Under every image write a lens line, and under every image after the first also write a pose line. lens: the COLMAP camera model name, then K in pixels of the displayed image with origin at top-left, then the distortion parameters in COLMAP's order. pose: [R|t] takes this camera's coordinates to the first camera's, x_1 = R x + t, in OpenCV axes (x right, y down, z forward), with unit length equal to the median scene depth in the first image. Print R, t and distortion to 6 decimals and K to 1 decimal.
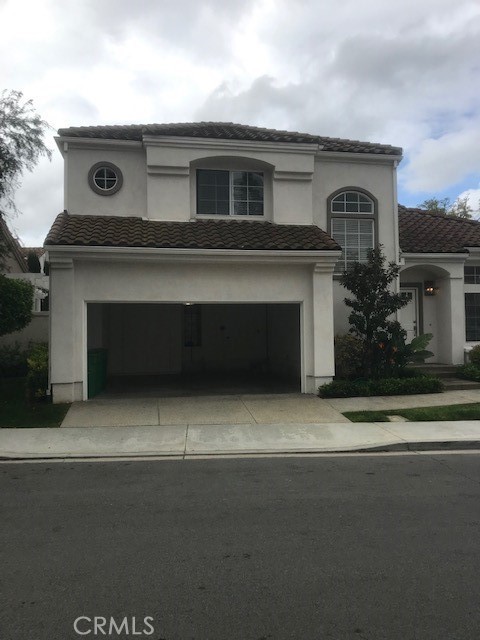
lens RADIAL K [[517.0, 0, 243.5], [0, 517.0, 319.0], [0, 0, 1]] dist [0.007824, 0.001188]
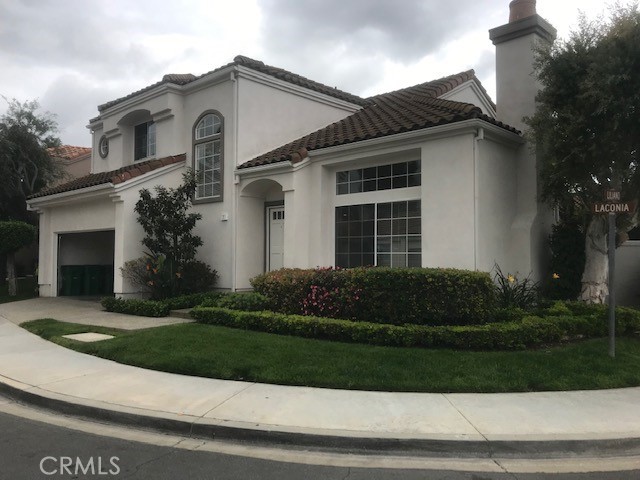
lens RADIAL K [[517.0, 0, 320.0], [0, 517.0, 240.0], [0, 0, 1]] dist [0.007824, 0.001188]
pose [[0.623010, -0.012176, -0.782119, 1.177859], [0.017533, 0.999845, -0.001600, 0.002691], [0.782017, -0.012716, 0.623127, 0.557700]]
